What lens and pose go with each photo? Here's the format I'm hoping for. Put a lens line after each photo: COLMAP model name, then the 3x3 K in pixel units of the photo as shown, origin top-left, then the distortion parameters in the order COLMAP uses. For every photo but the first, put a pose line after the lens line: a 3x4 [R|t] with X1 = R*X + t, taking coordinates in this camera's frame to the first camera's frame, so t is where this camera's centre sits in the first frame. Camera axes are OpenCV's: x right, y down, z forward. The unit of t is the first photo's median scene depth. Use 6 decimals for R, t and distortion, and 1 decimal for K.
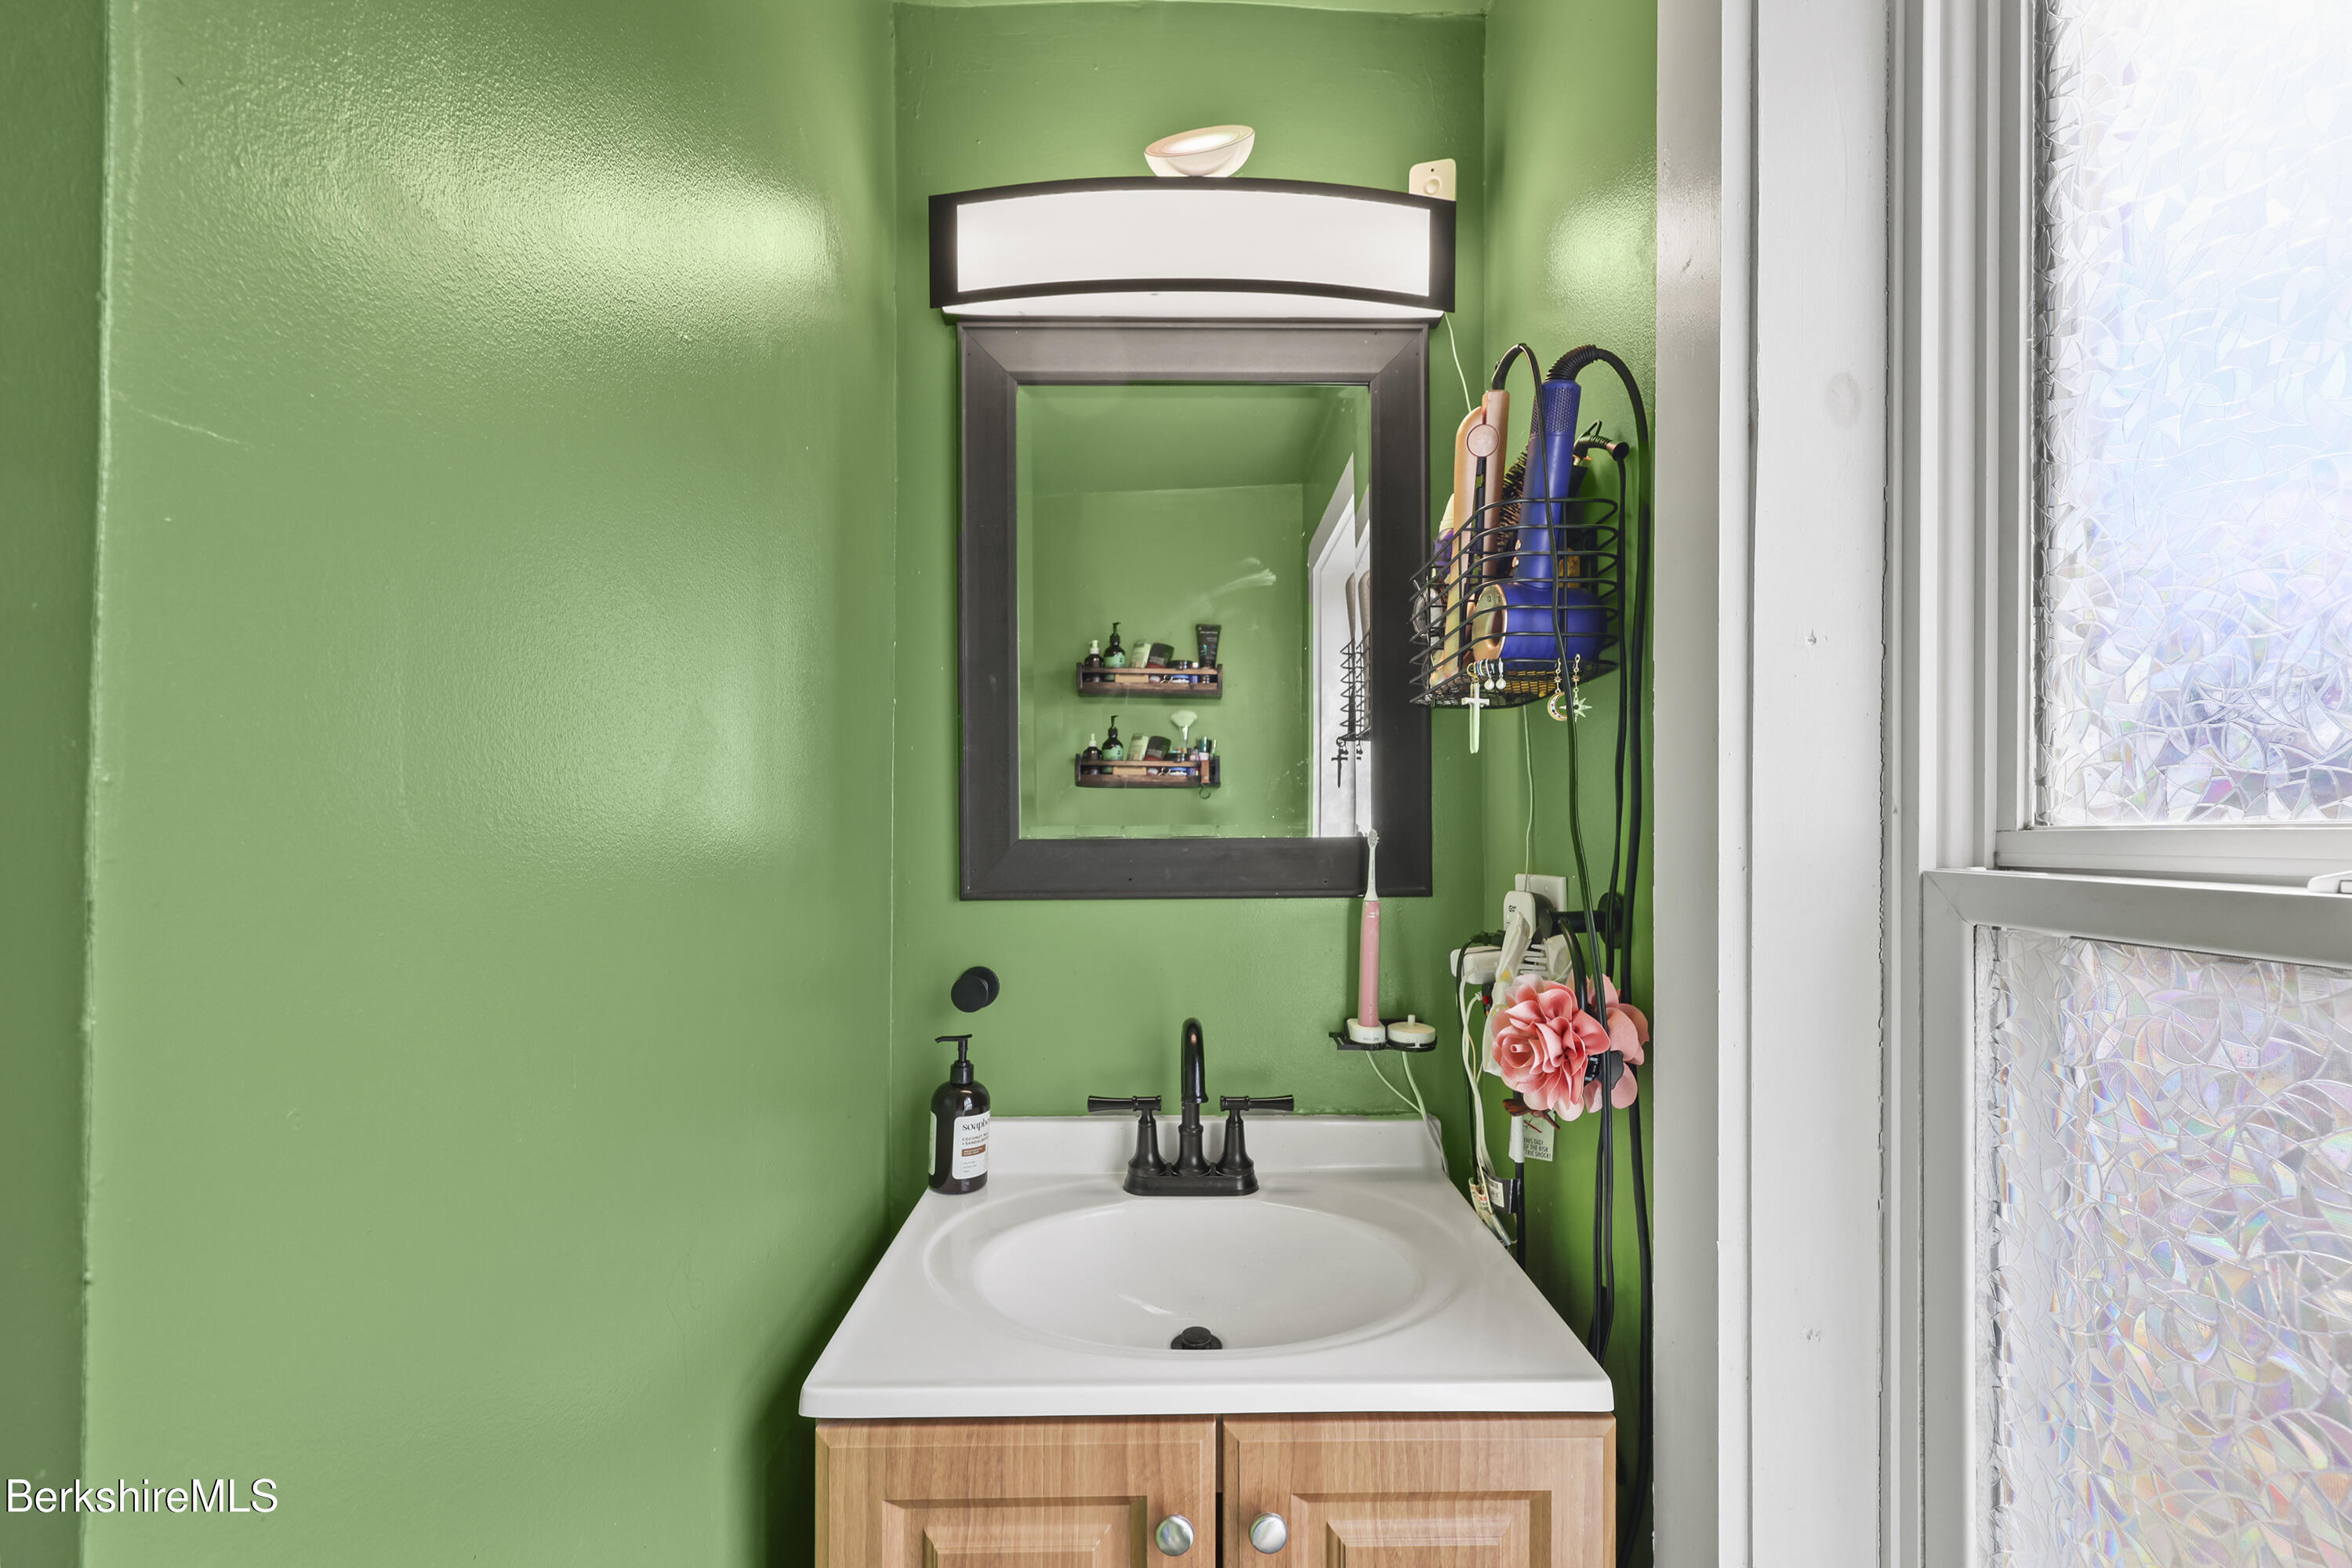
lens RADIAL K [[956.3, 0, 1202.9], [0, 956.3, 827.2], [0, 0, 1]] dist [0.000246, -0.000140]
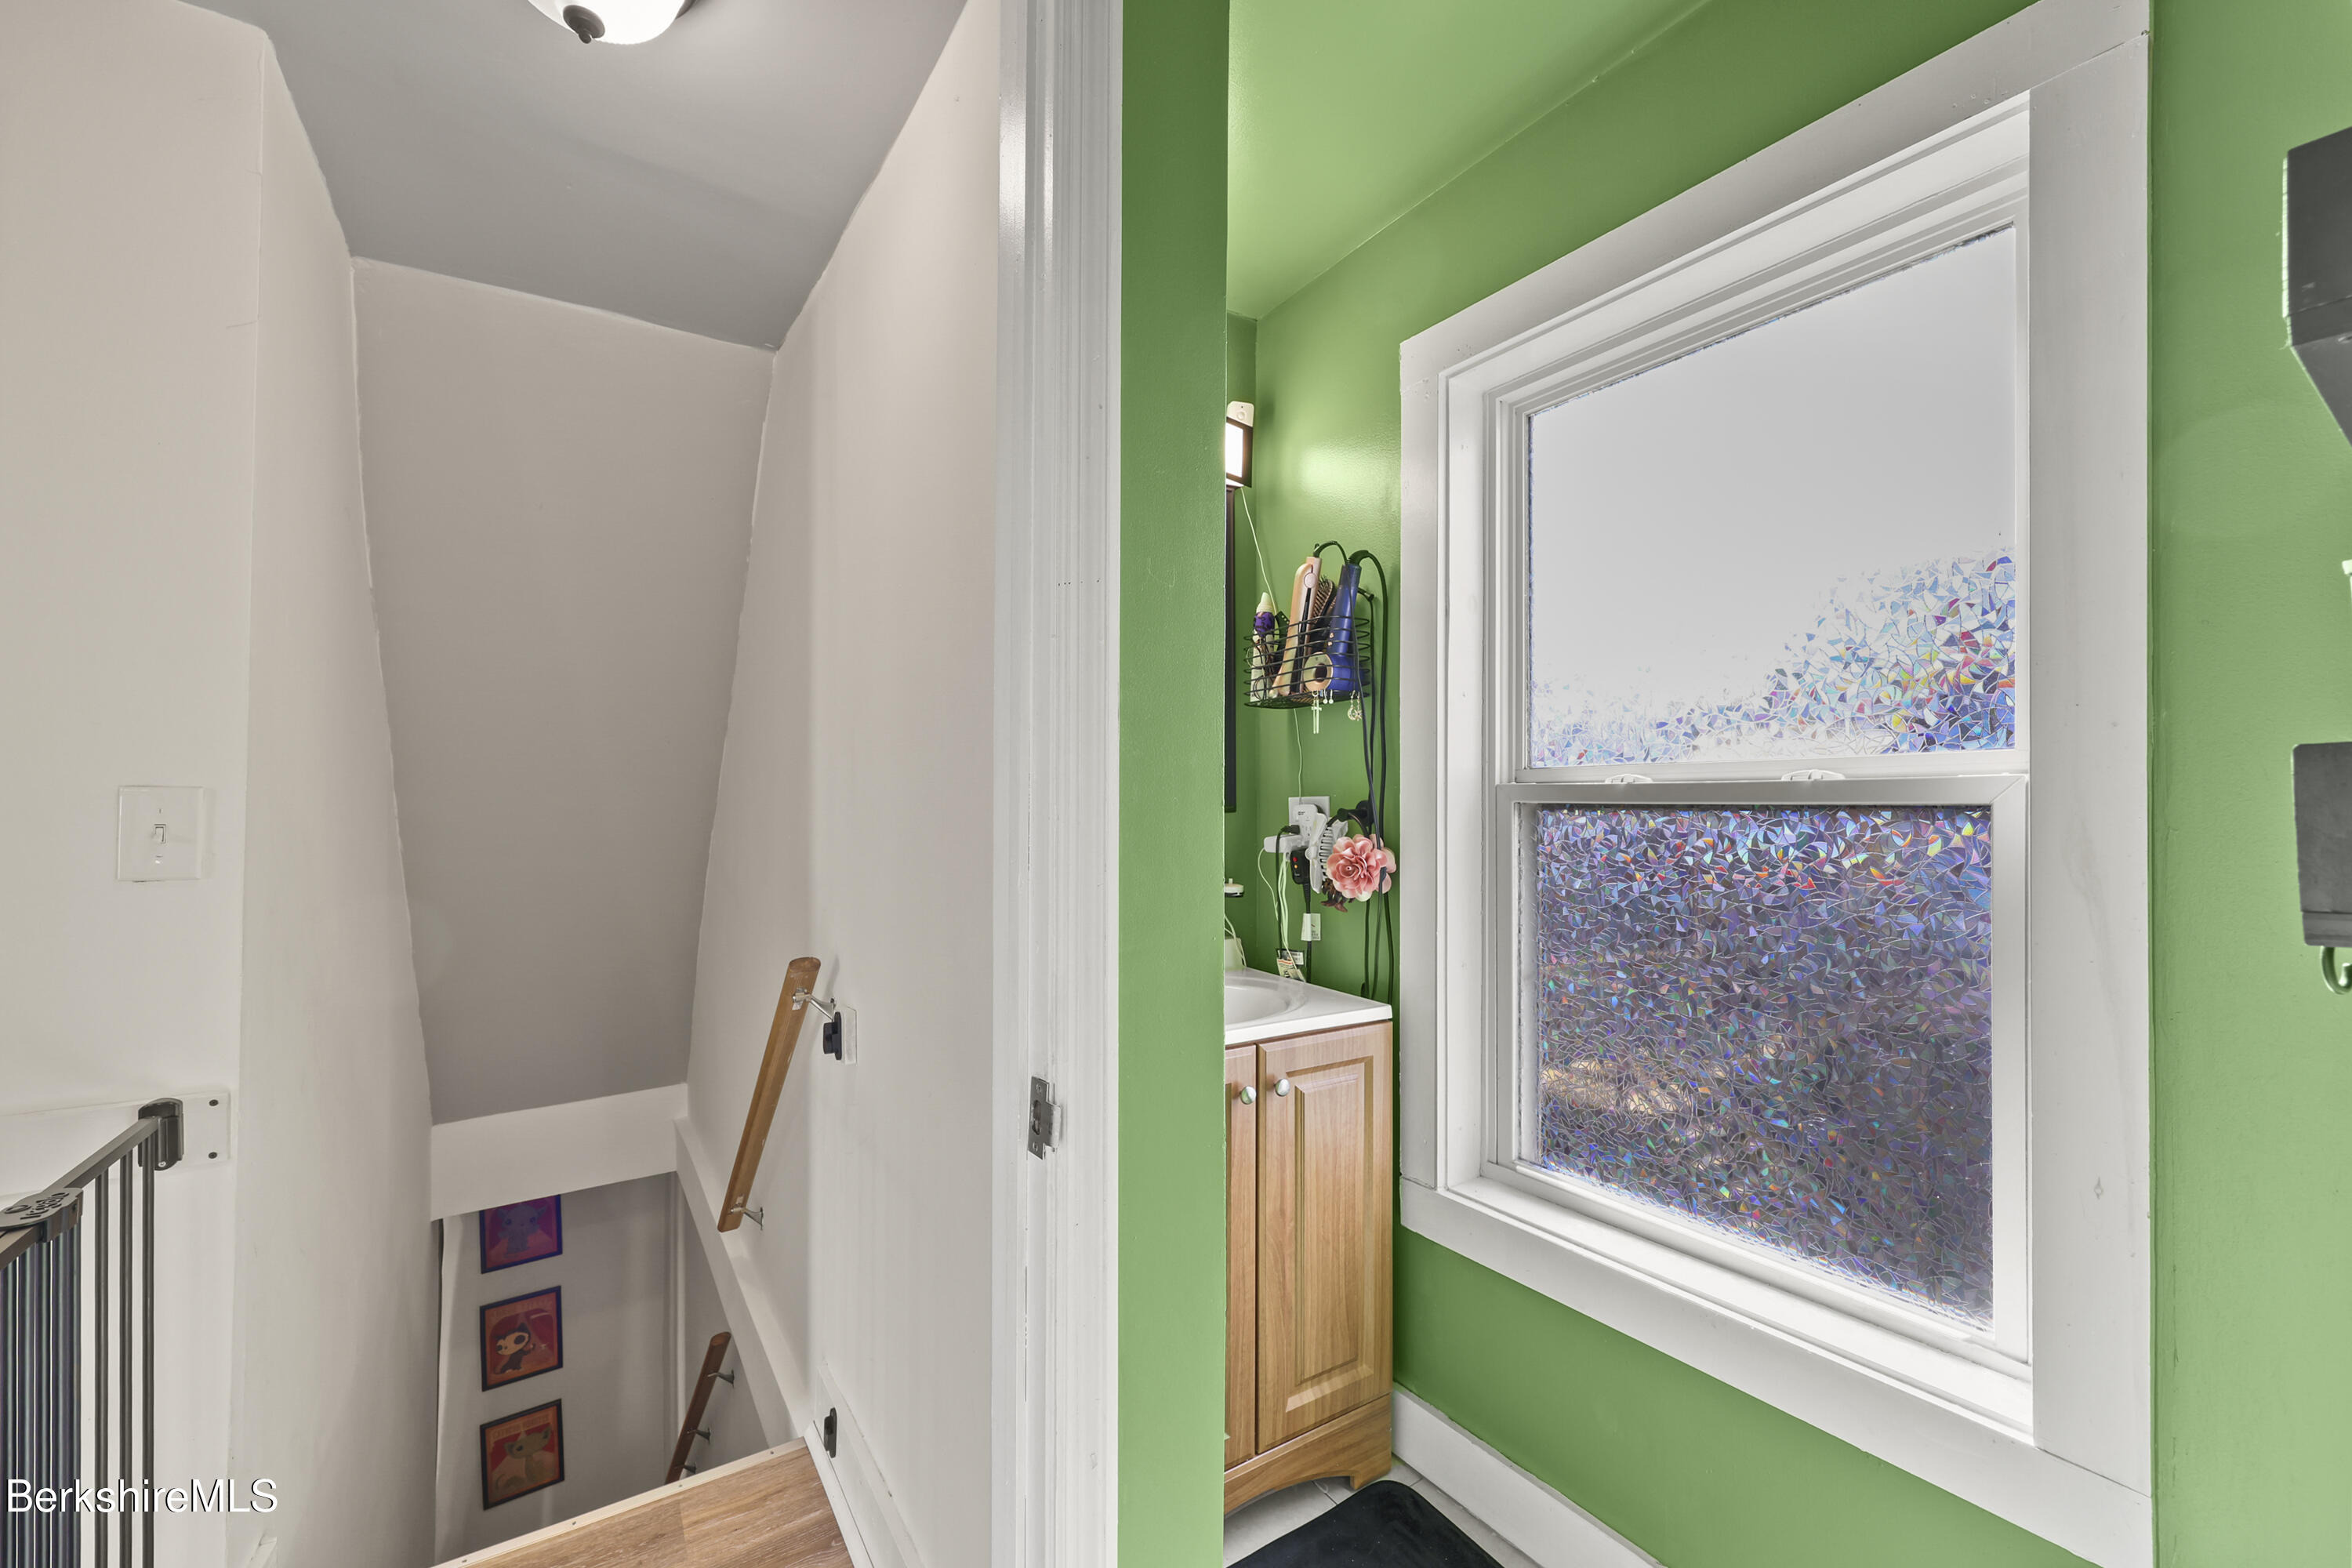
lens RADIAL K [[956.3, 0, 1184.9], [0, 956.3, 795.2], [0, 0, 1]] dist [0.000246, -0.000140]
pose [[0.847148, 0.003605, 0.531345, -1.100098], [0.000349, 0.999973, -0.007341, 0.074366], [-0.531357, 0.006404, 0.847124, -0.630600]]
